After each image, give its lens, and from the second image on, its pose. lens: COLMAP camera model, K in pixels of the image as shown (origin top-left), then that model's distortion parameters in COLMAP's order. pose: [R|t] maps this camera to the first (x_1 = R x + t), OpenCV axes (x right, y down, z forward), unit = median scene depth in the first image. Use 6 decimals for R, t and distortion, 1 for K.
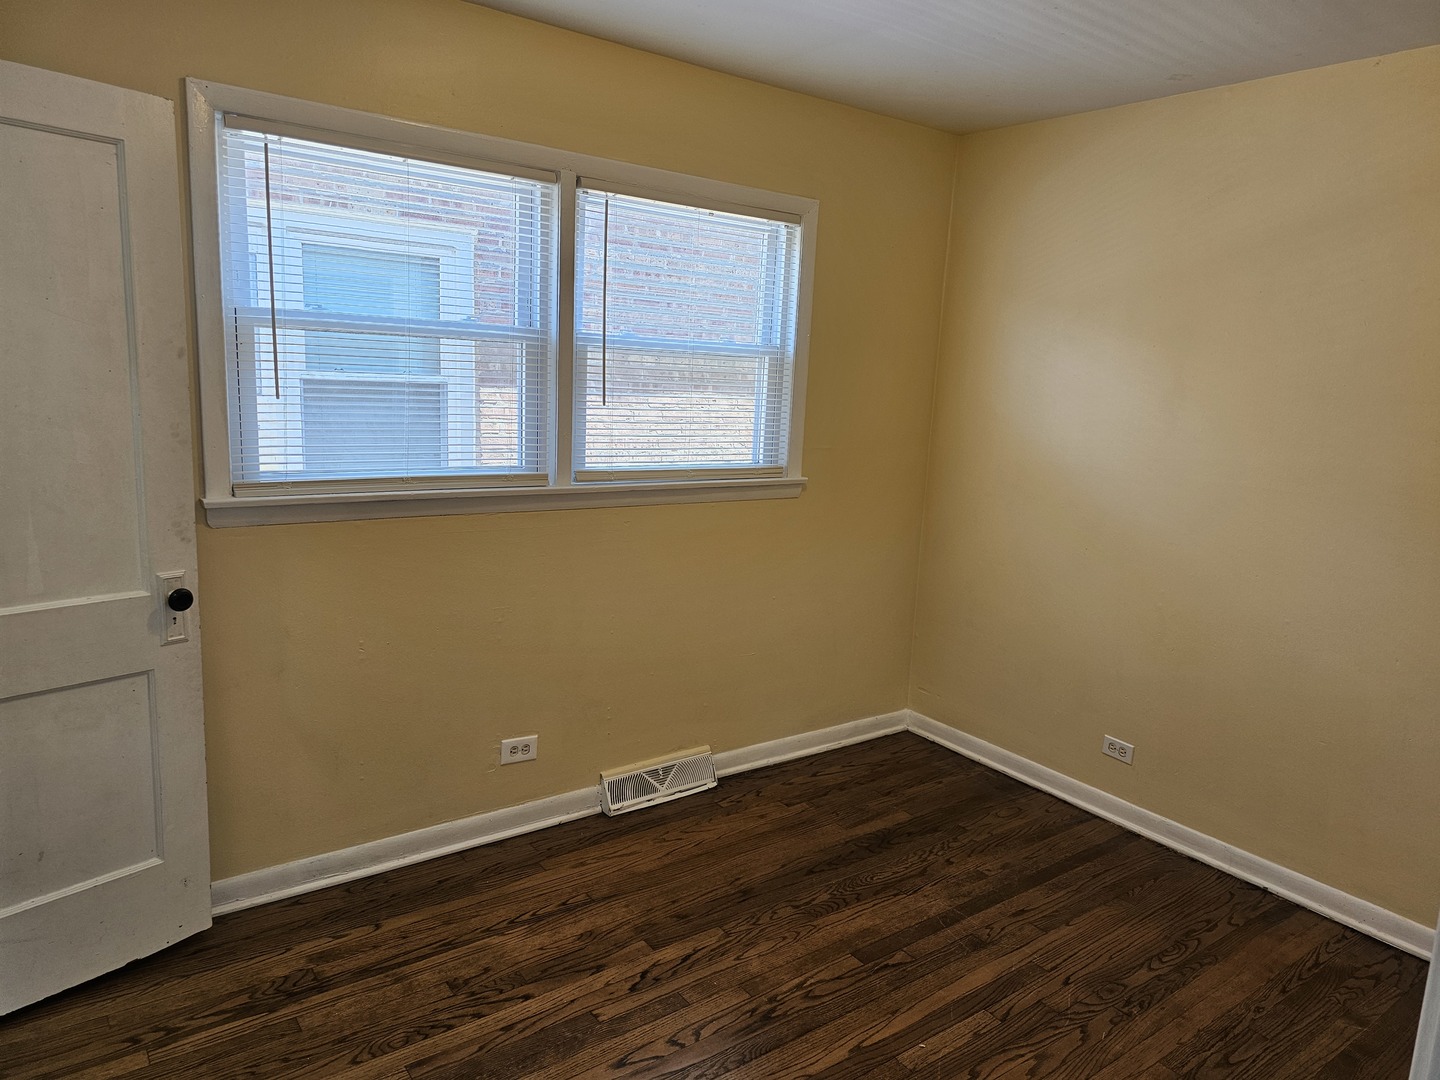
lens RADIAL K [[972.9, 0, 734.4], [0, 972.9, 531.1], [0, 0, 1]] dist [0.054296, -0.045704]
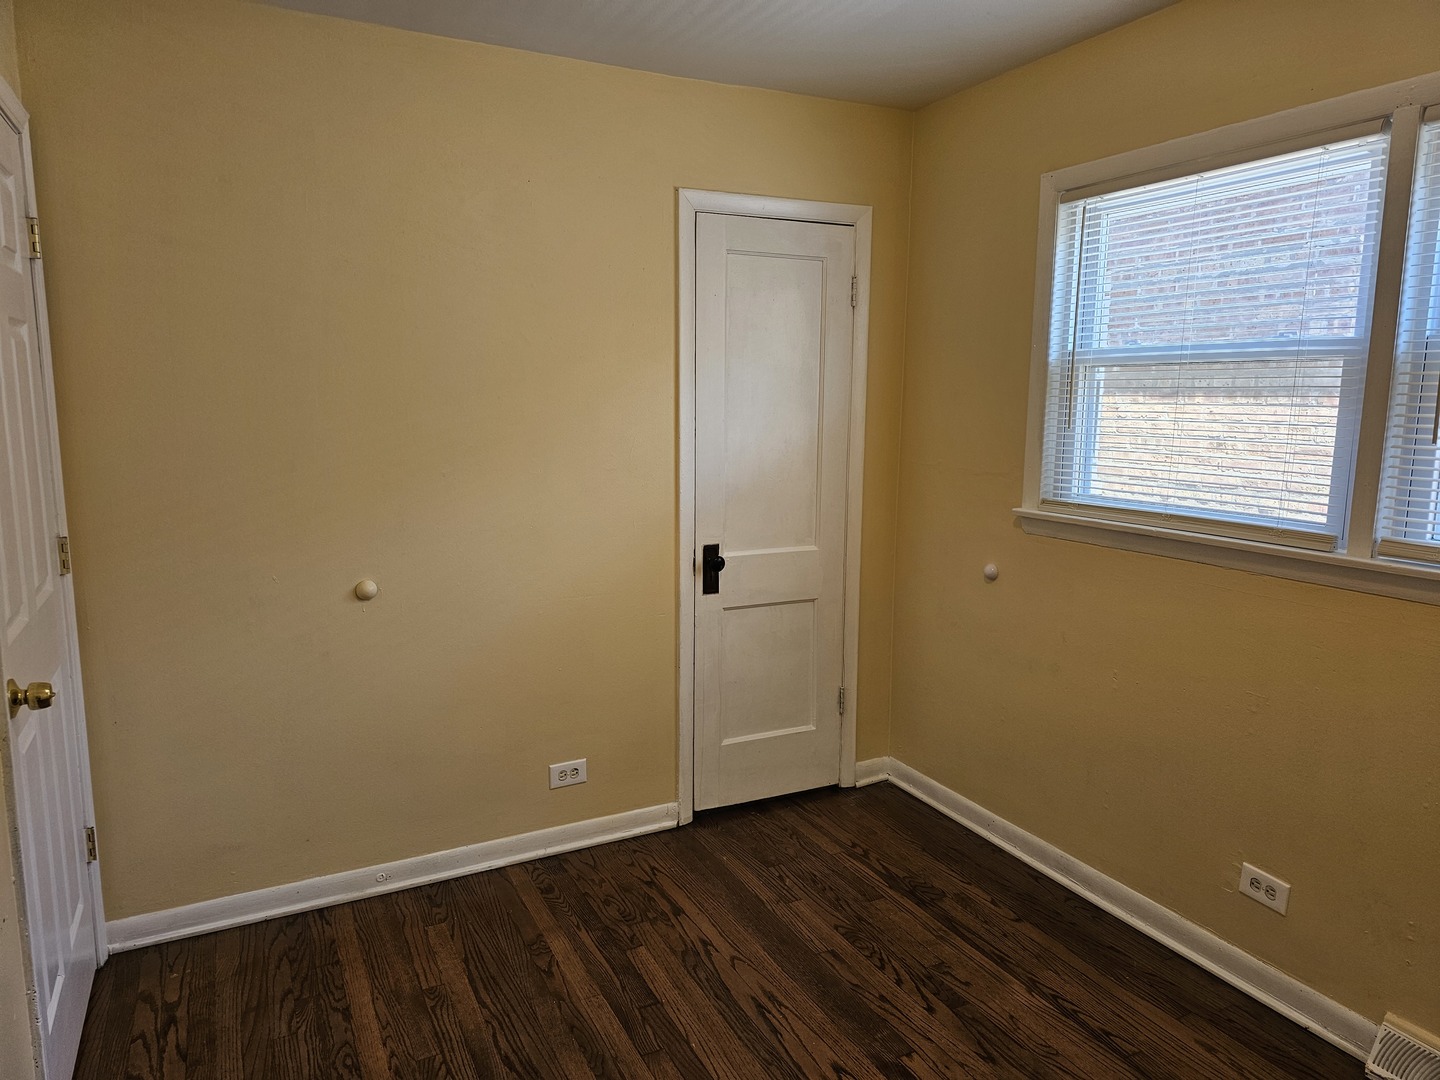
lens RADIAL K [[972.9, 0, 730.6], [0, 972.9, 544.3], [0, 0, 1]] dist [0.054296, -0.045704]
pose [[-0.165716, 0.098384, -0.981254, 0.658685], [-0.182476, 0.974770, 0.128551, -0.071043], [0.969144, 0.200359, -0.143582, 0.733998]]
